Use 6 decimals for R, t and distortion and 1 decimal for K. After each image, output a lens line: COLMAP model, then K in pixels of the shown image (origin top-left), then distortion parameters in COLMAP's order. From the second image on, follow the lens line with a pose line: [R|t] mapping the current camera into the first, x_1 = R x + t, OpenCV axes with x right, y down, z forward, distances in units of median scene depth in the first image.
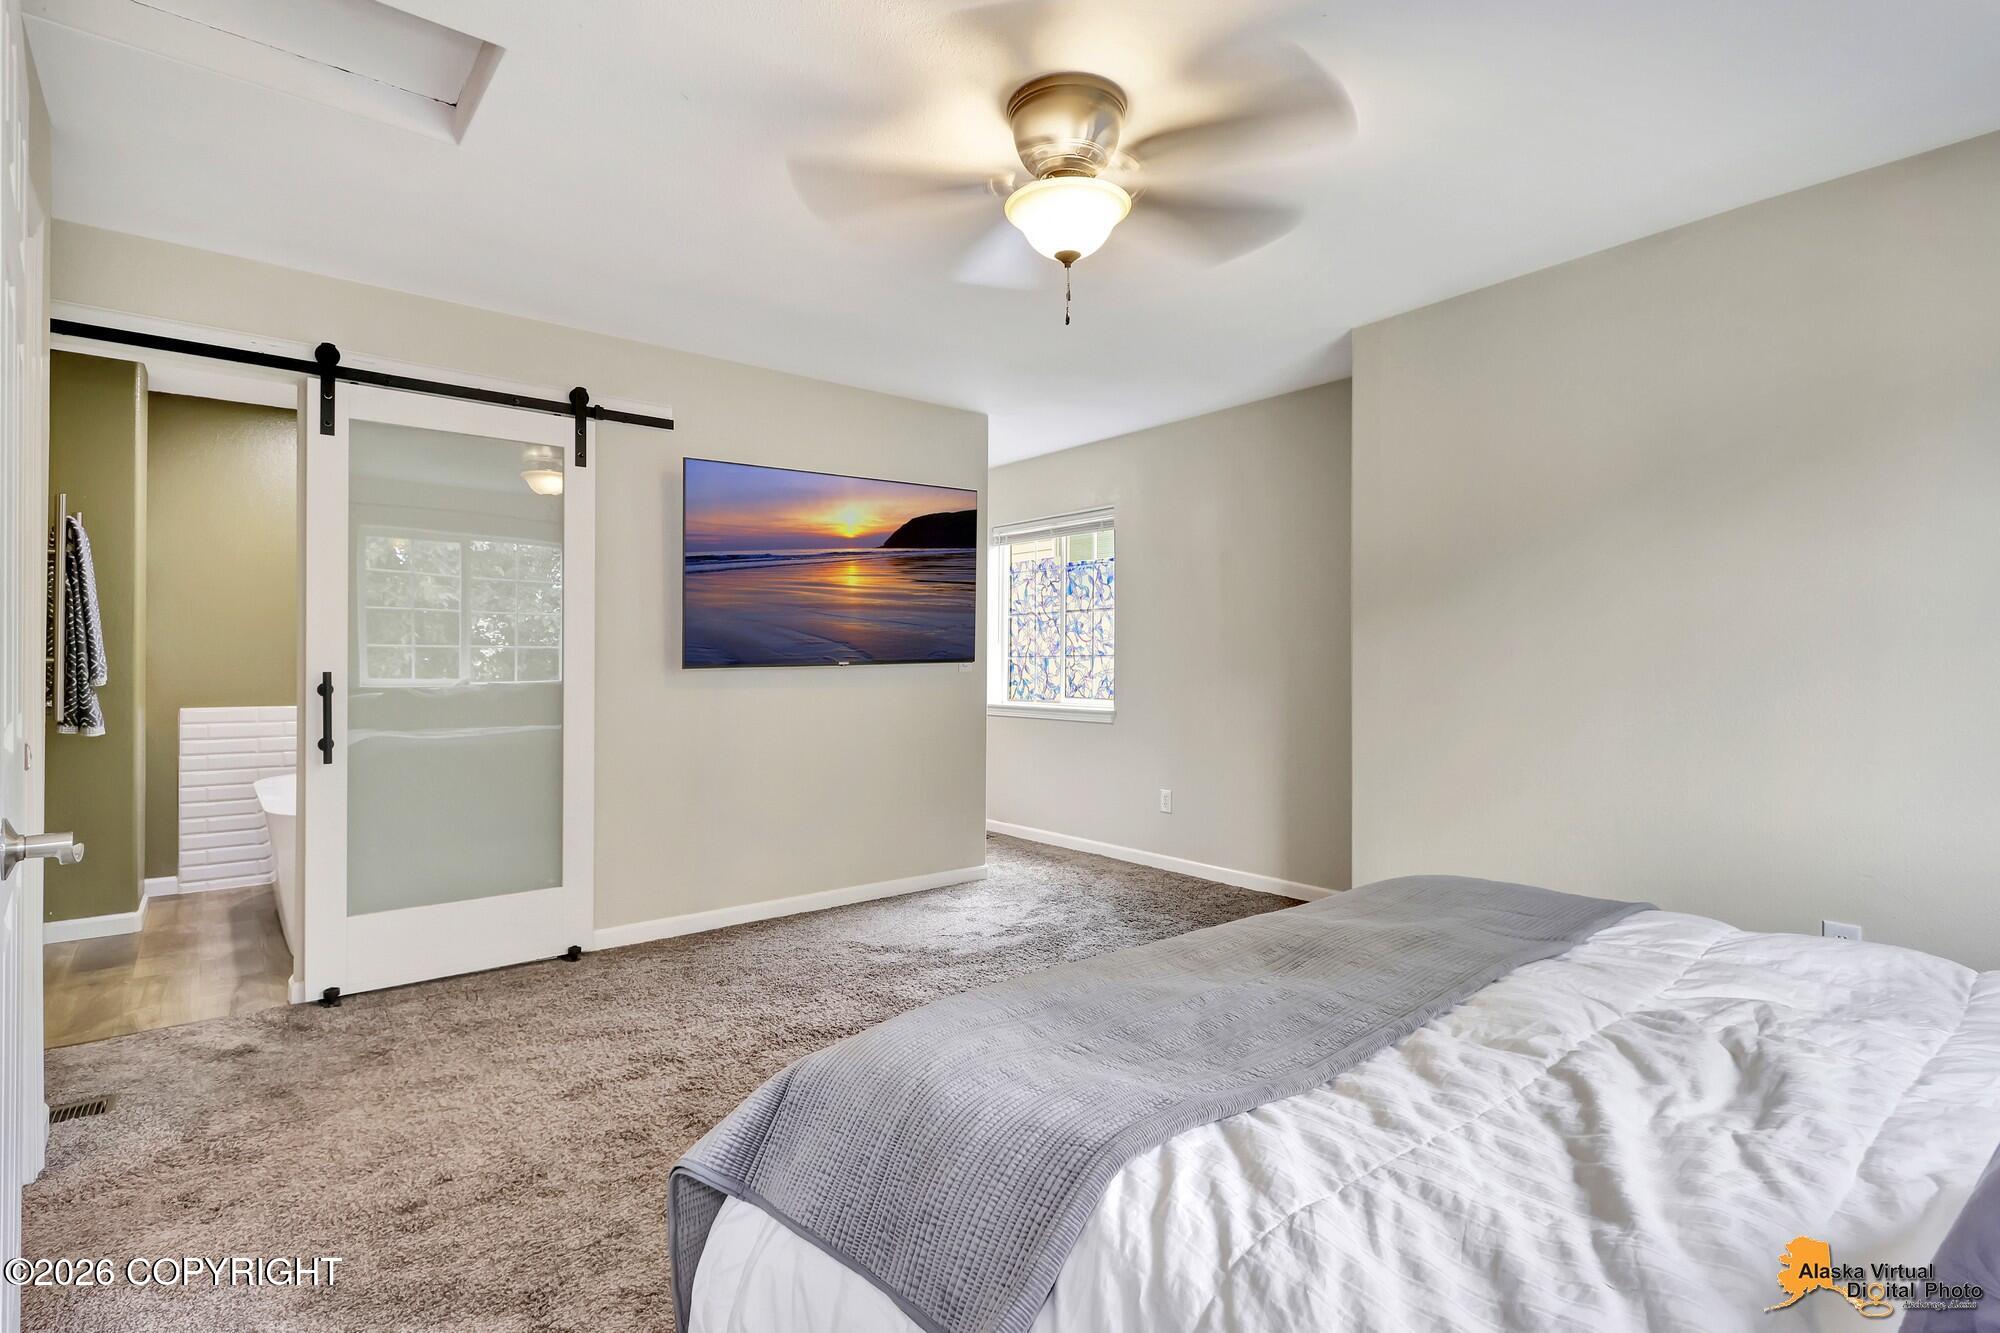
lens RADIAL K [[978.7, 0, 1000.0], [0, 978.7, 666.5], [0, 0, 1]] dist [-0.000274, -0.000304]
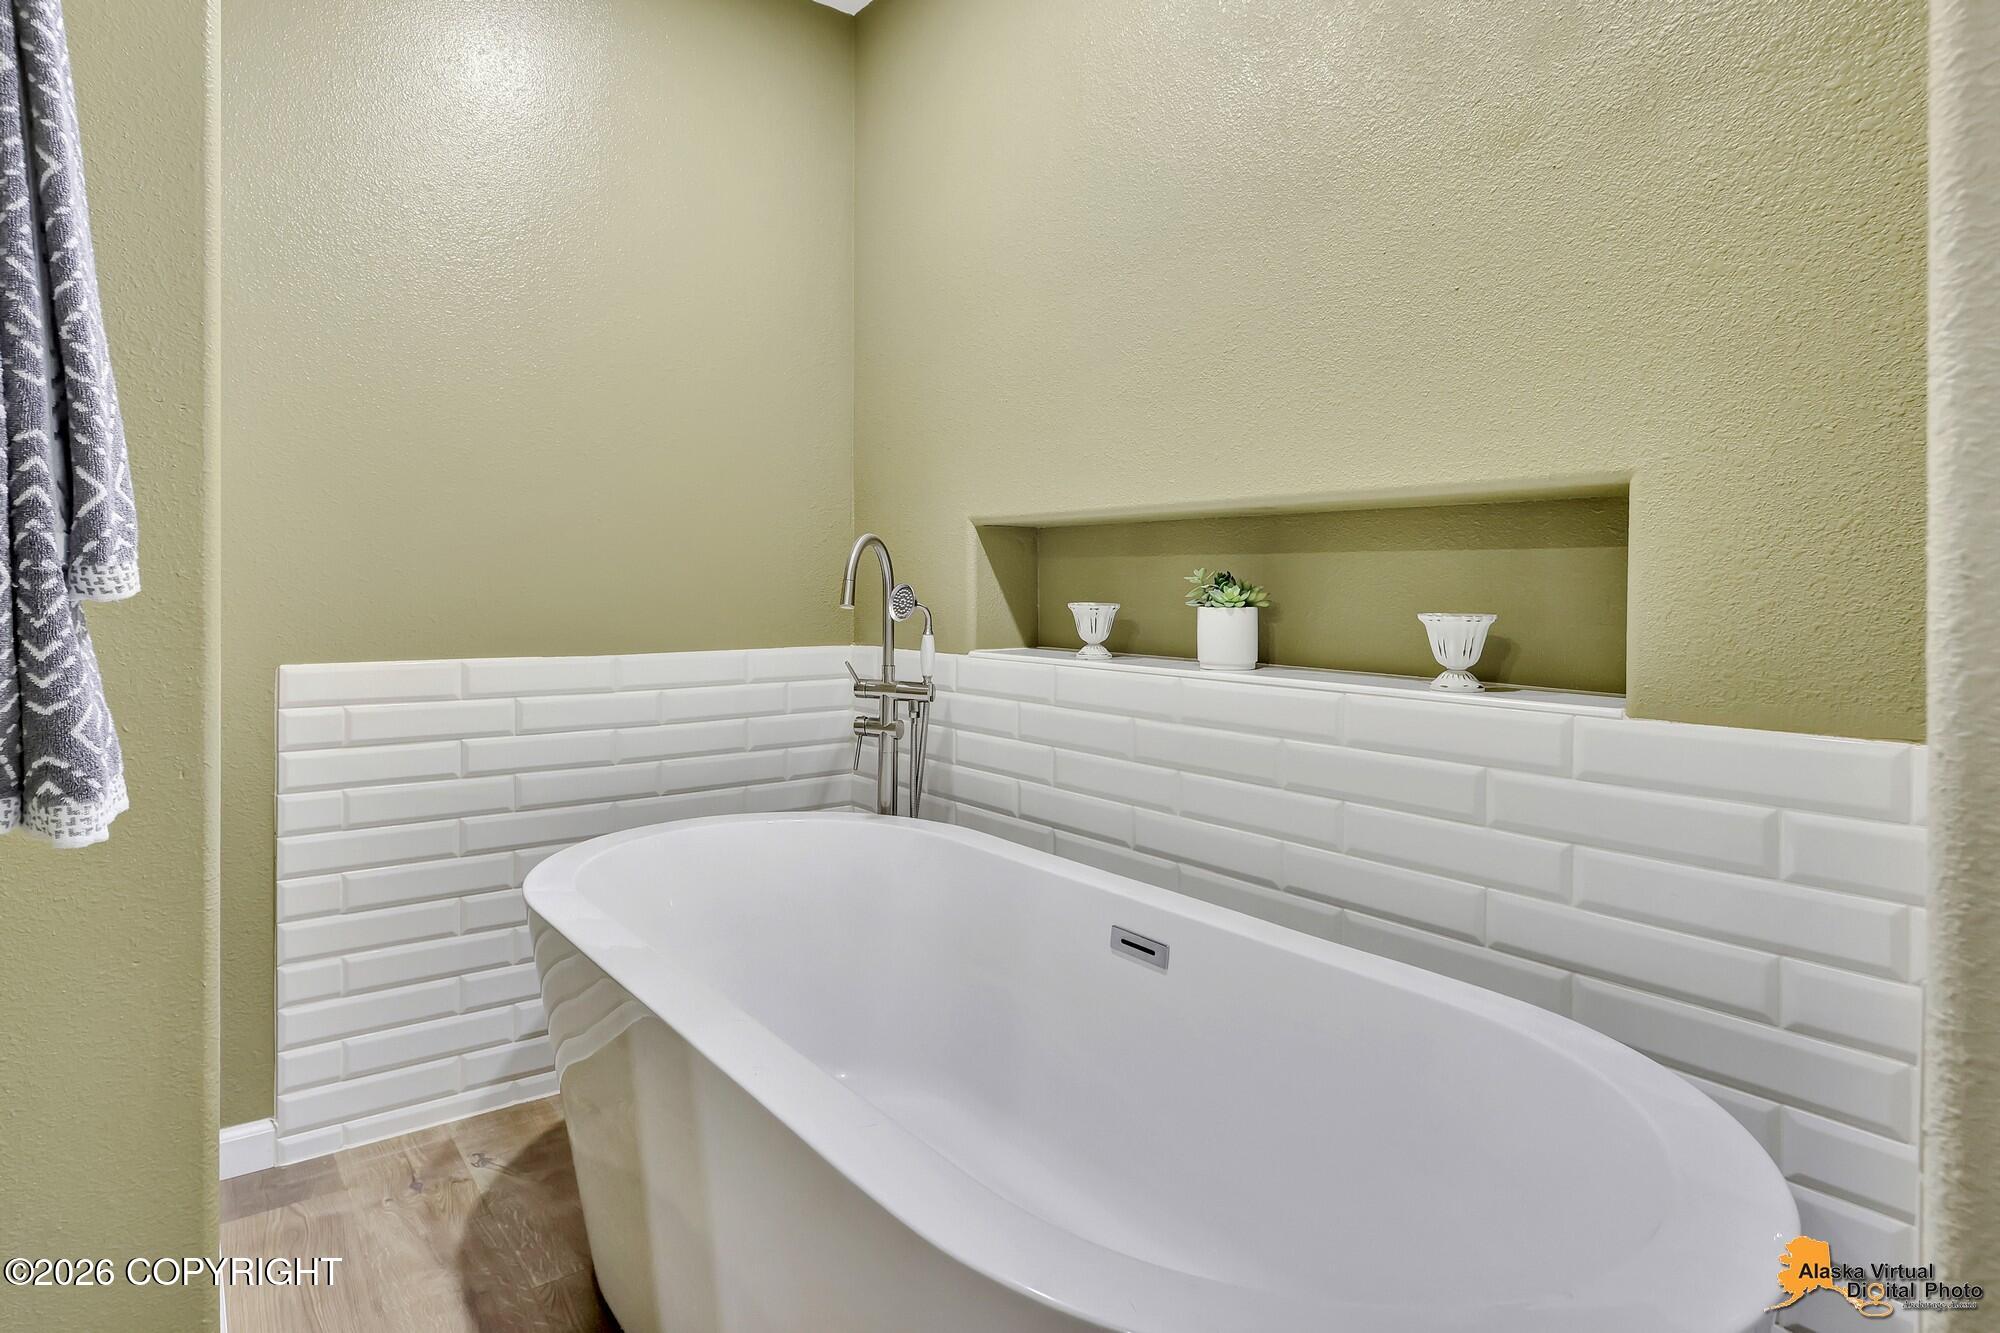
lens RADIAL K [[1135.3, 0, 971.2], [0, 1135.3, 580.9], [0, 0, 1]] dist [0.024522, -0.020009]
pose [[0.996650, 0.003740, -0.081703, -0.724722], [-0.002969, 0.999950, 0.009558, 0.013065], [0.081734, -0.009284, 0.996611, 0.778598]]
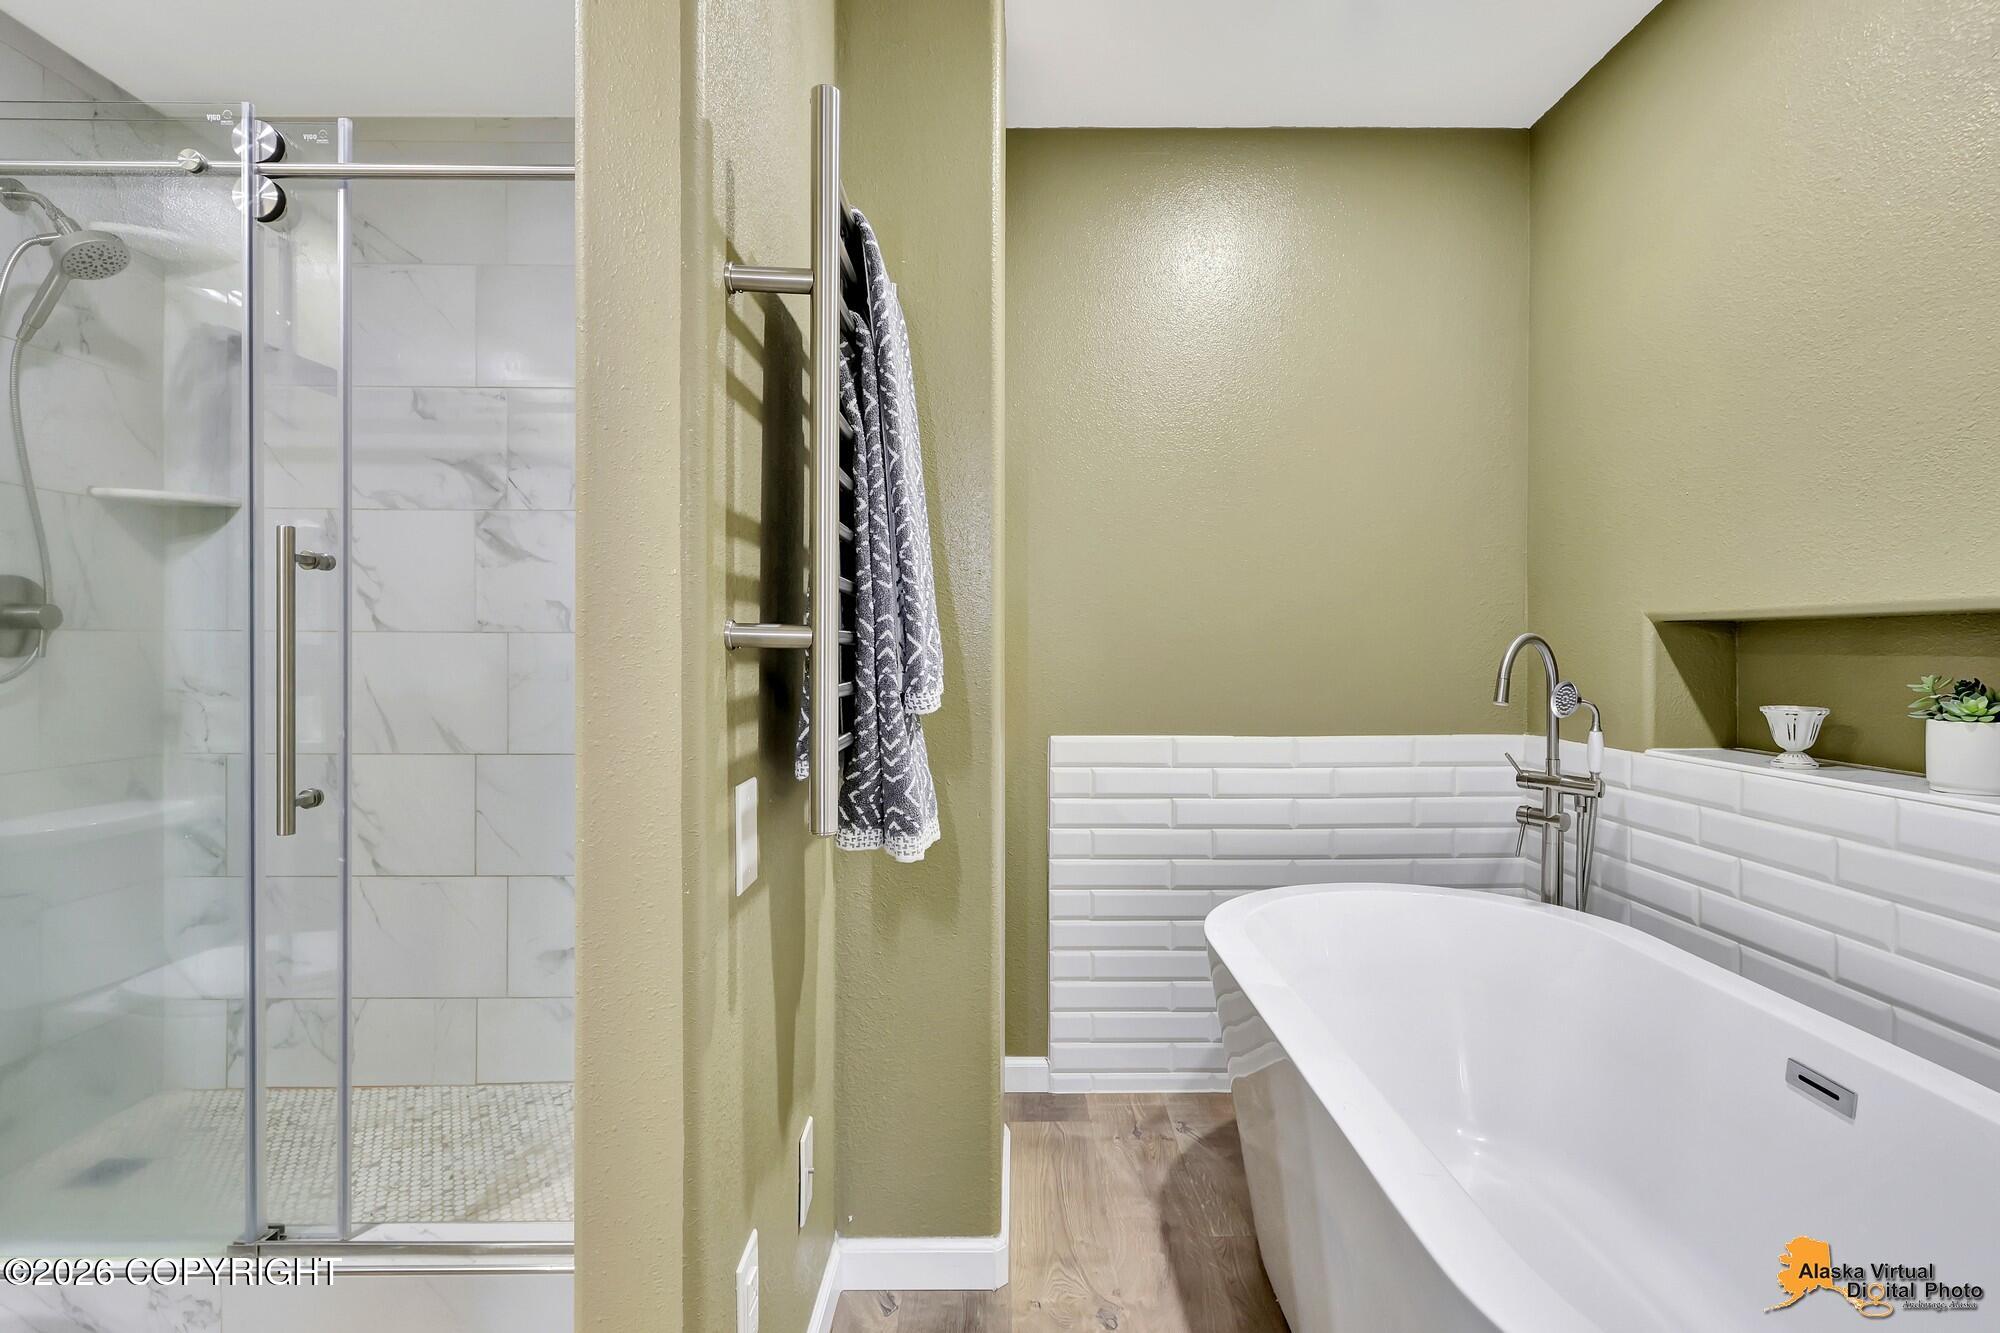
lens RADIAL K [[978.7, 0, 1000.0], [0, 978.7, 666.5], [0, 0, 1]] dist [-0.000274, -0.000304]
pose [[0.770154, 0.005162, -0.637837, -0.688729], [0.001584, 0.999949, 0.010004, 0.000055], [0.637855, -0.008715, 0.770107, 0.760006]]
